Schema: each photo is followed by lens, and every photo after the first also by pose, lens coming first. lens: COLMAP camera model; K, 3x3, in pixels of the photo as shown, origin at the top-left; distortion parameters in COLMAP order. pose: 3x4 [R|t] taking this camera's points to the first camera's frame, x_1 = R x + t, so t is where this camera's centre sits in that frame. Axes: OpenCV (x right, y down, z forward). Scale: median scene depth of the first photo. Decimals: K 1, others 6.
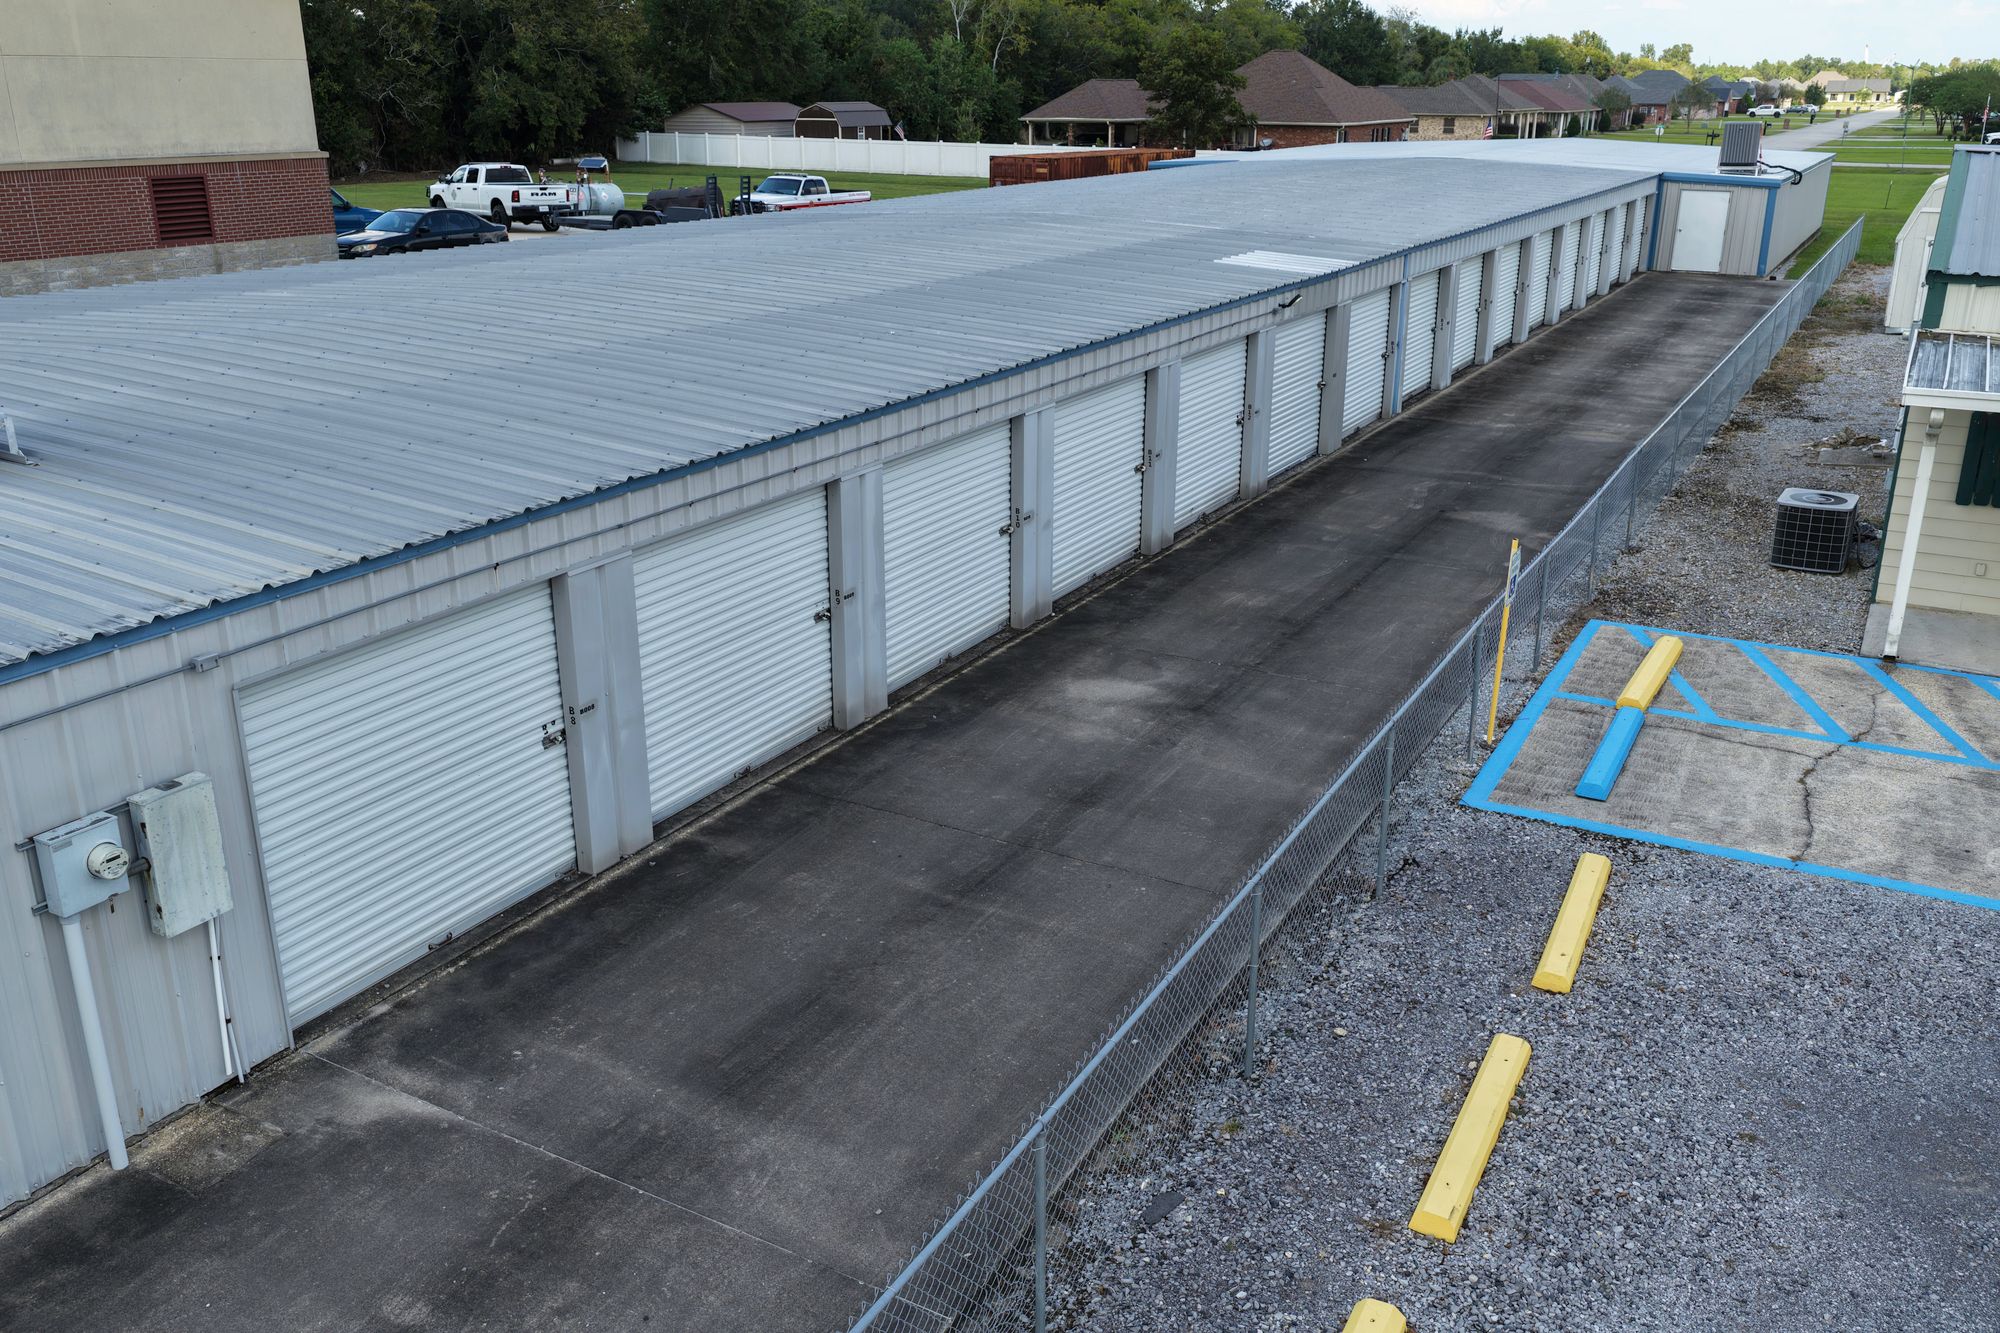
lens RADIAL K [[1686.1, 0, 1017.6], [0, 1686.1, 657.9], [0, 0, 1]] dist [-0.011299, 0.032130]
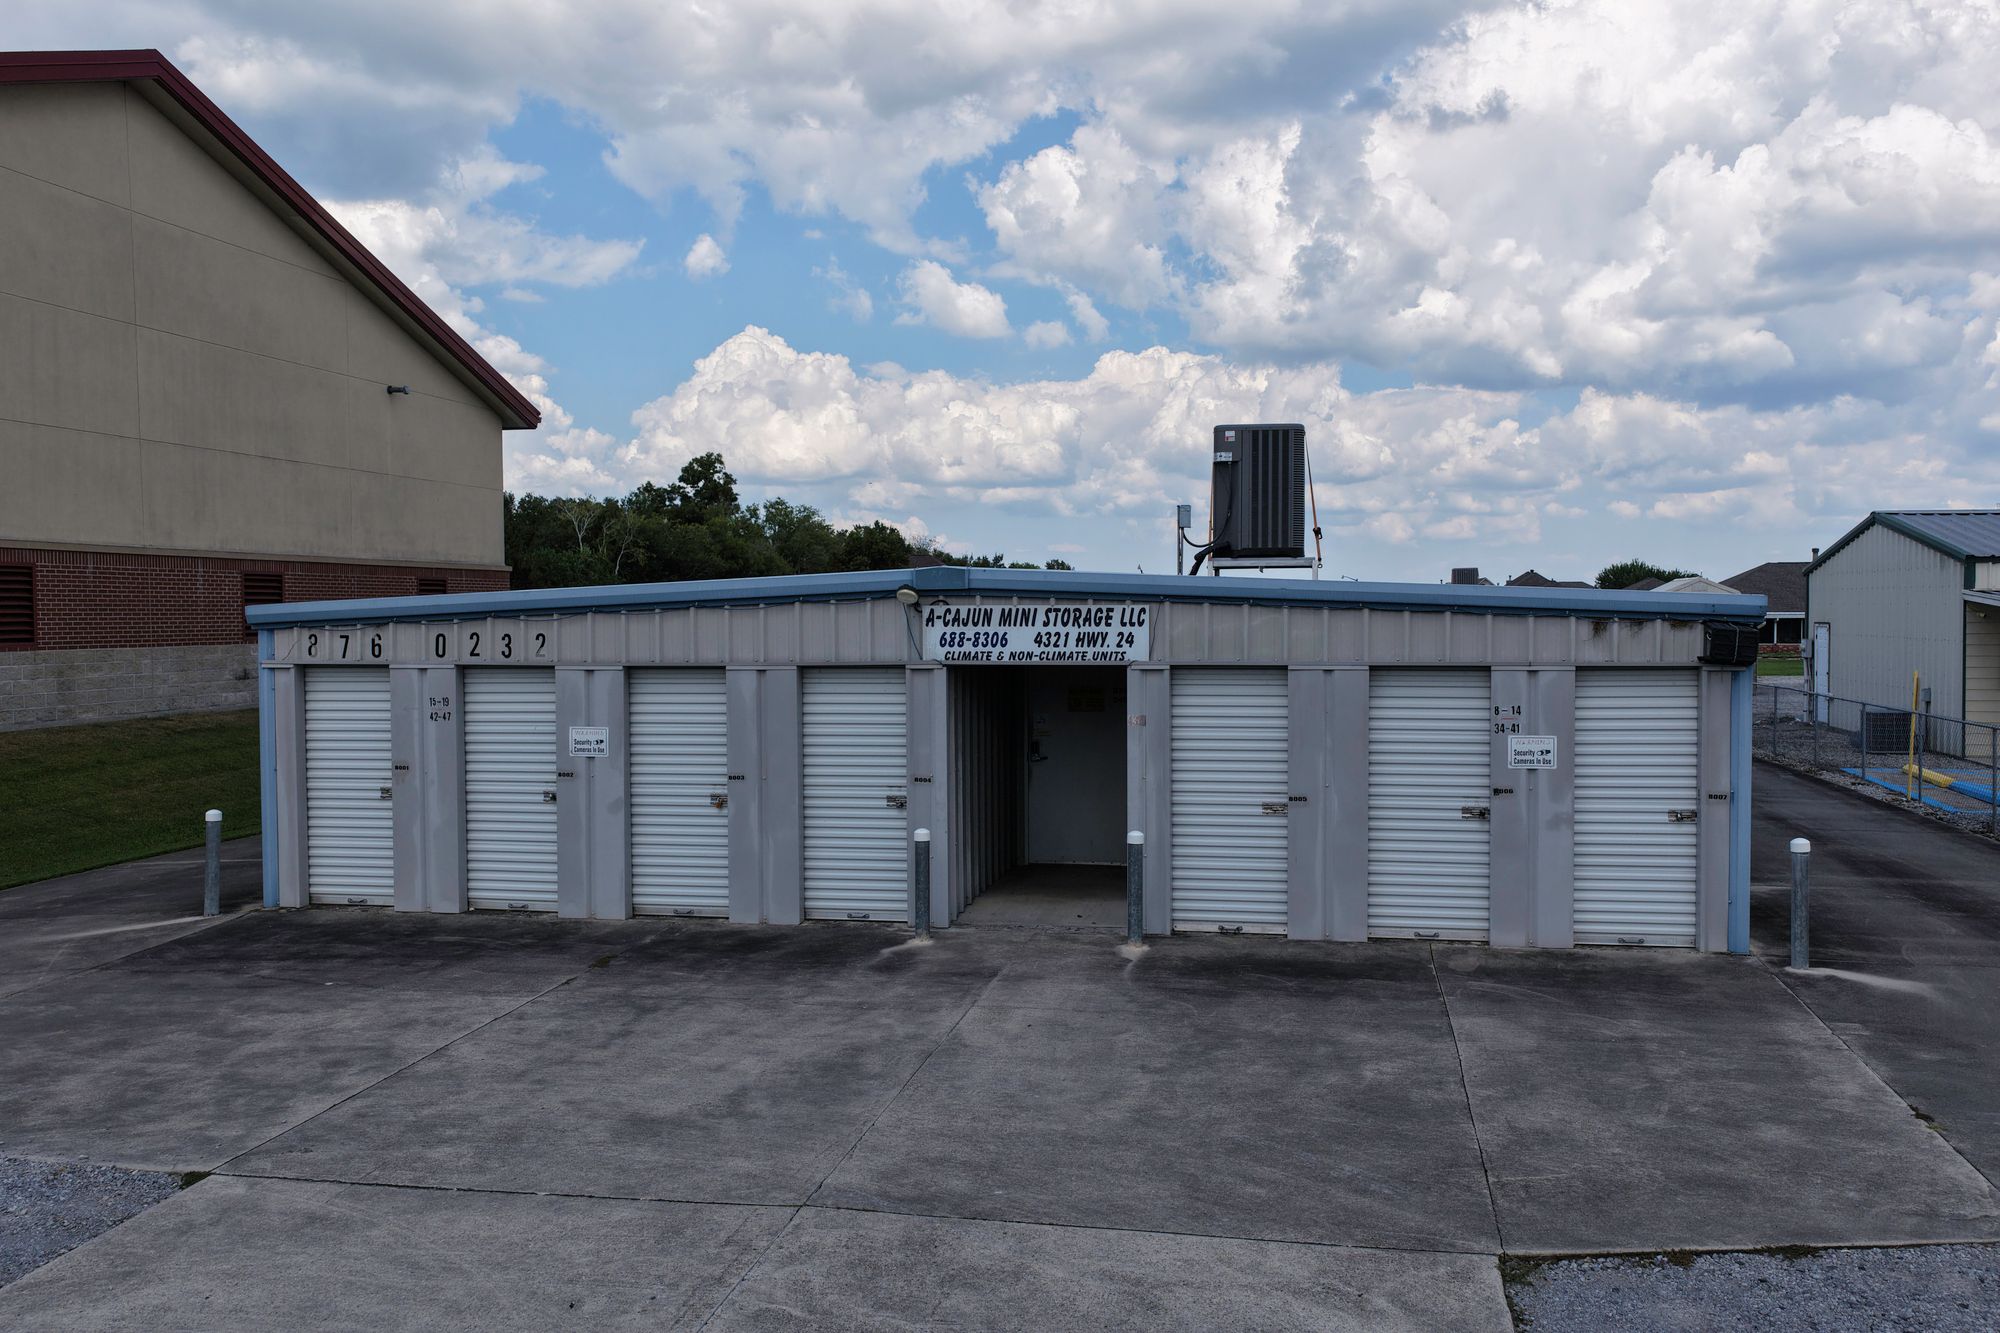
lens RADIAL K [[1686.1, 0, 993.8], [0, 1686.1, 695.7], [0, 0, 1]] dist [-0.011299, 0.032130]
pose [[0.951200, -0.025037, 0.307559, -0.336570], [0.110284, 0.958456, -0.263057, 0.089970], [-0.288195, 0.284139, 0.914444, -0.086686]]
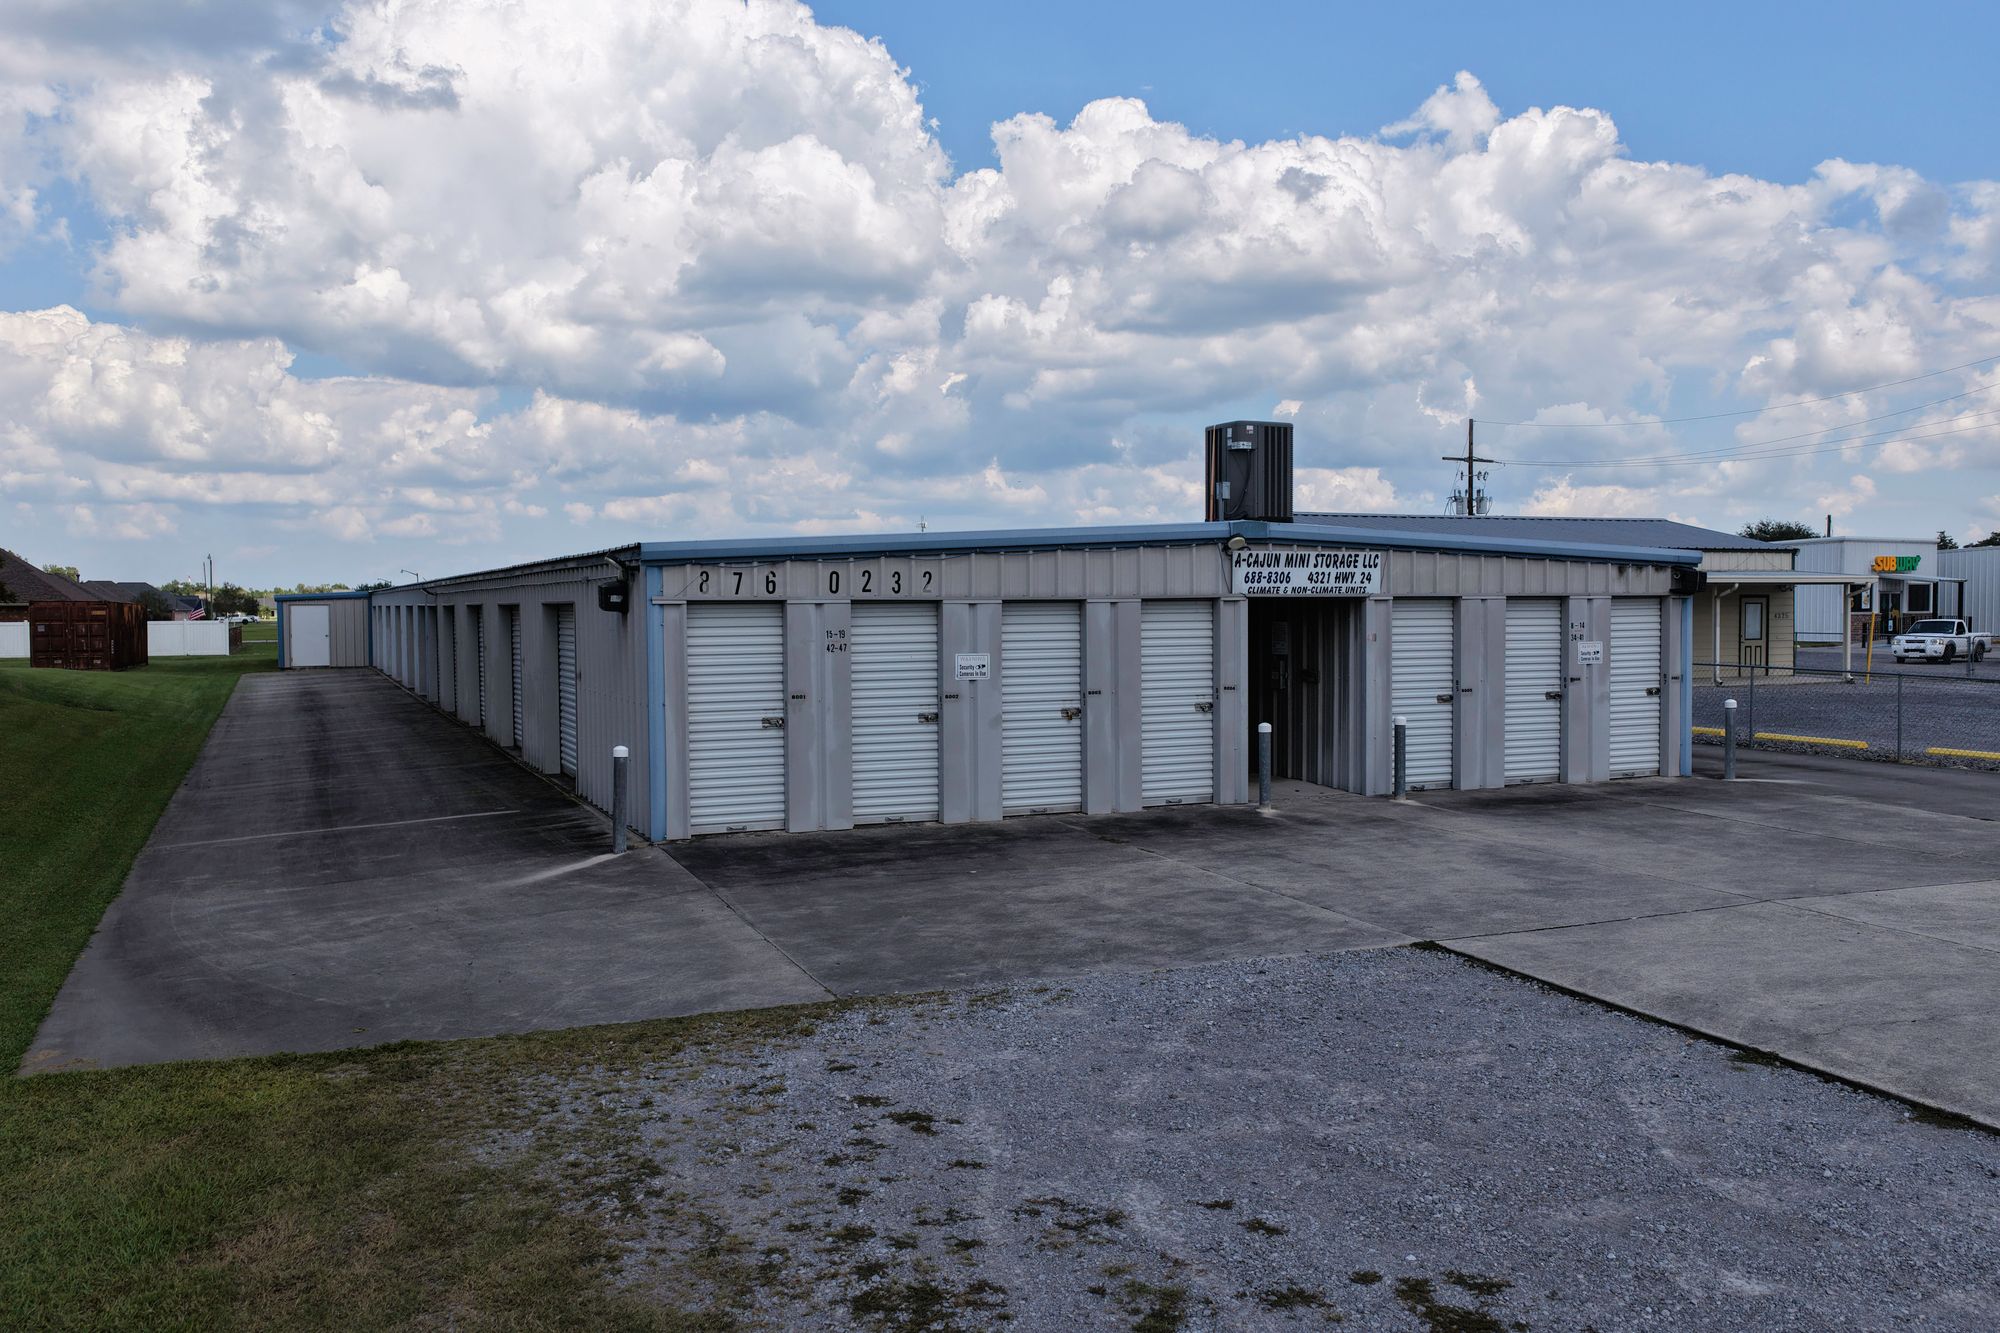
lens RADIAL K [[1686.1, 0, 1018.6], [0, 1686.1, 705.2], [0, 0, 1]] dist [-0.011299, 0.032130]
pose [[0.604754, -0.056557, 0.794402, -0.598286], [0.270803, 0.952644, -0.138331, 0.066482], [-0.748958, 0.298782, 0.591431, 0.011032]]
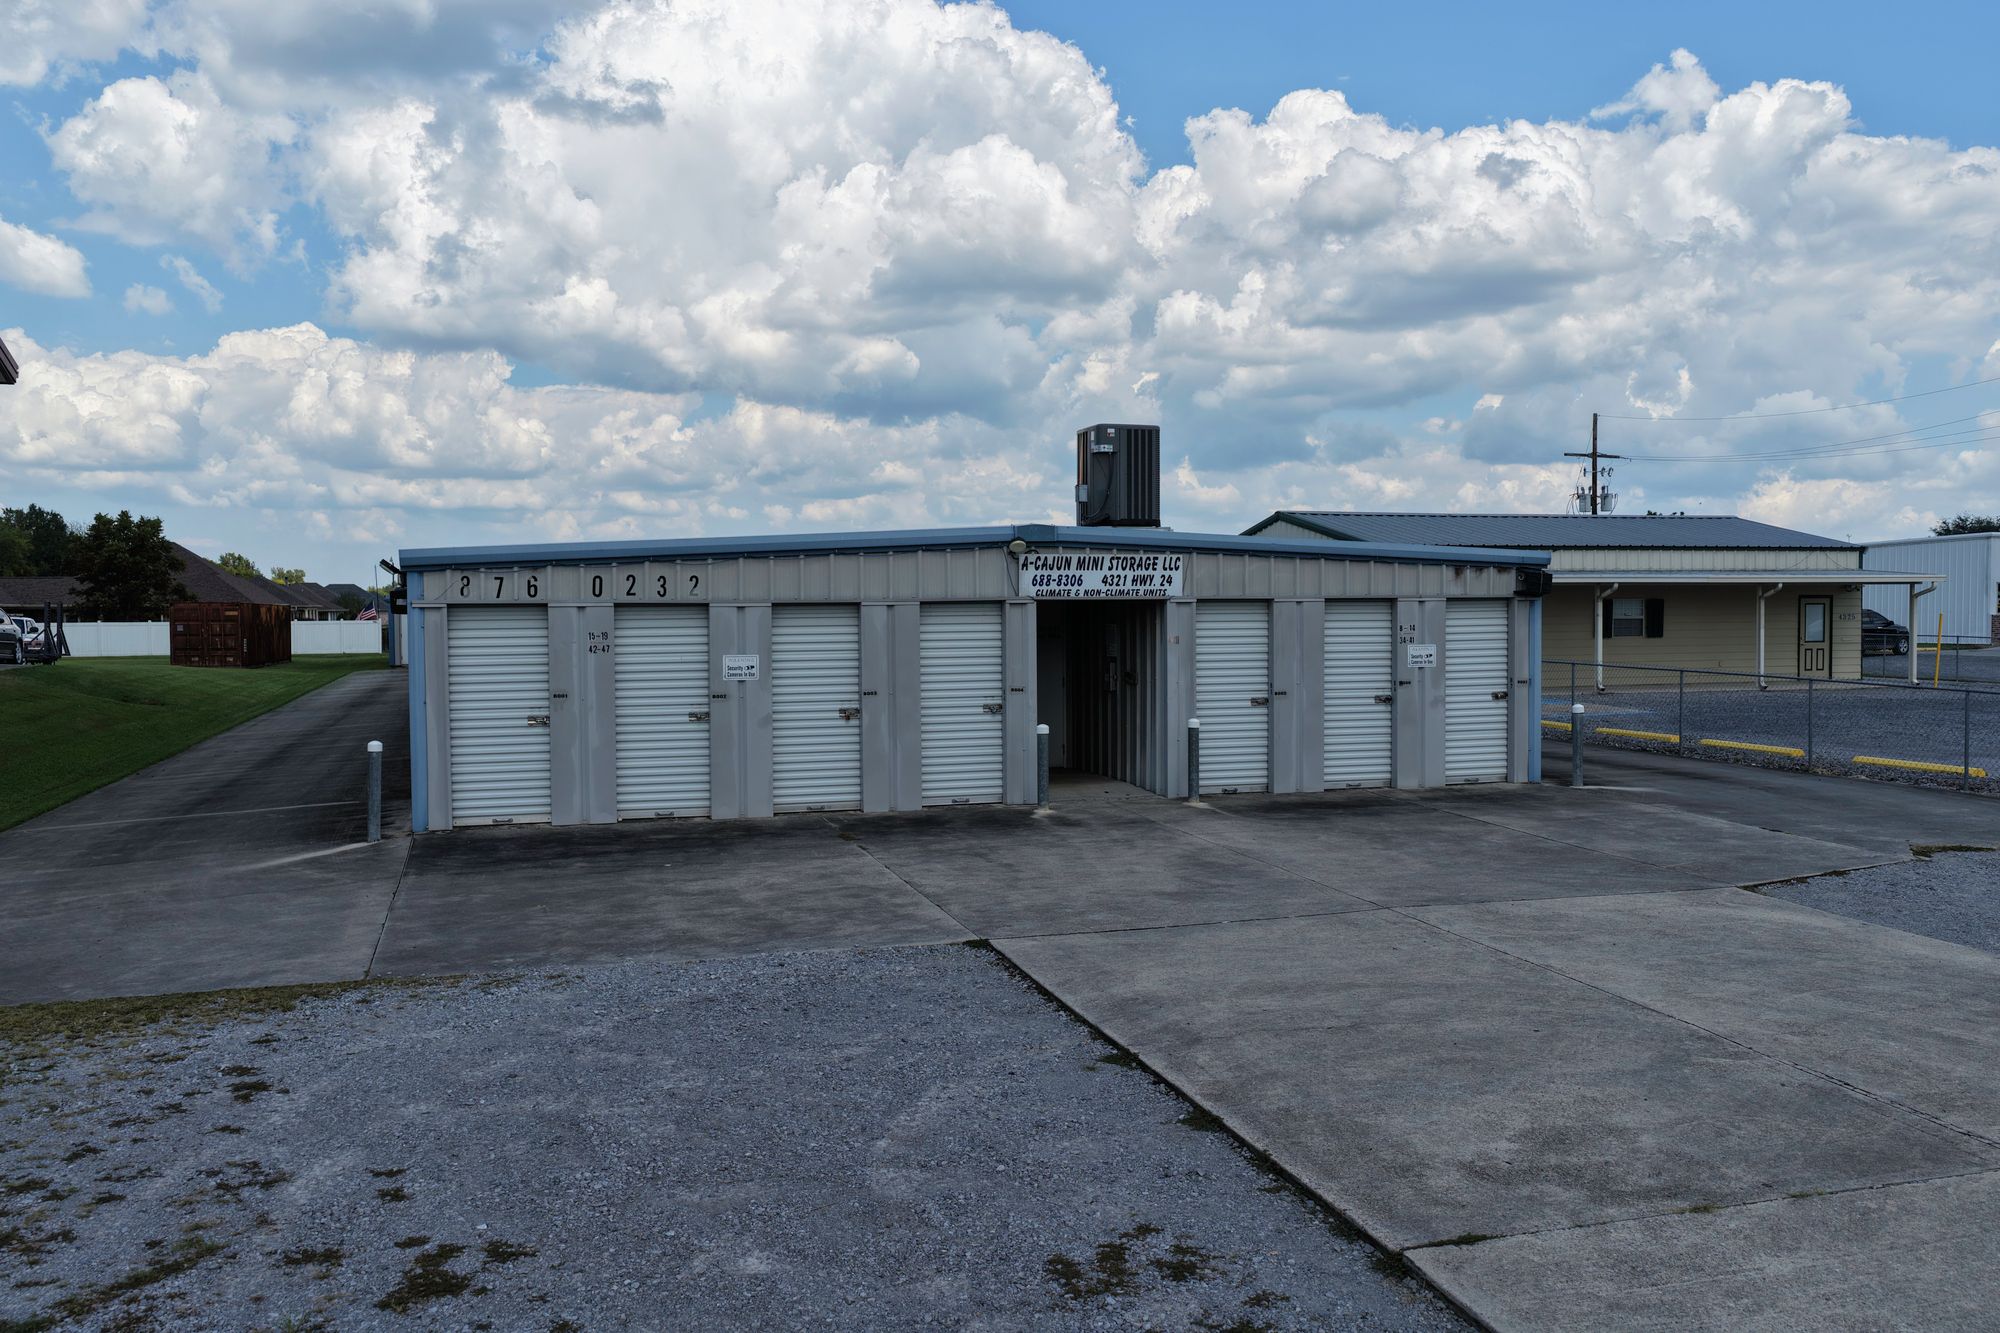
lens RADIAL K [[1686.1, 0, 1012.1], [0, 1686.1, 715.8], [0, 0, 1]] dist [-0.011299, 0.032130]
pose [[0.693808, -0.056769, 0.717919, -0.542272], [0.246318, 0.955471, -0.162492, 0.091974], [-0.676726, 0.289574, 0.676897, -0.061560]]
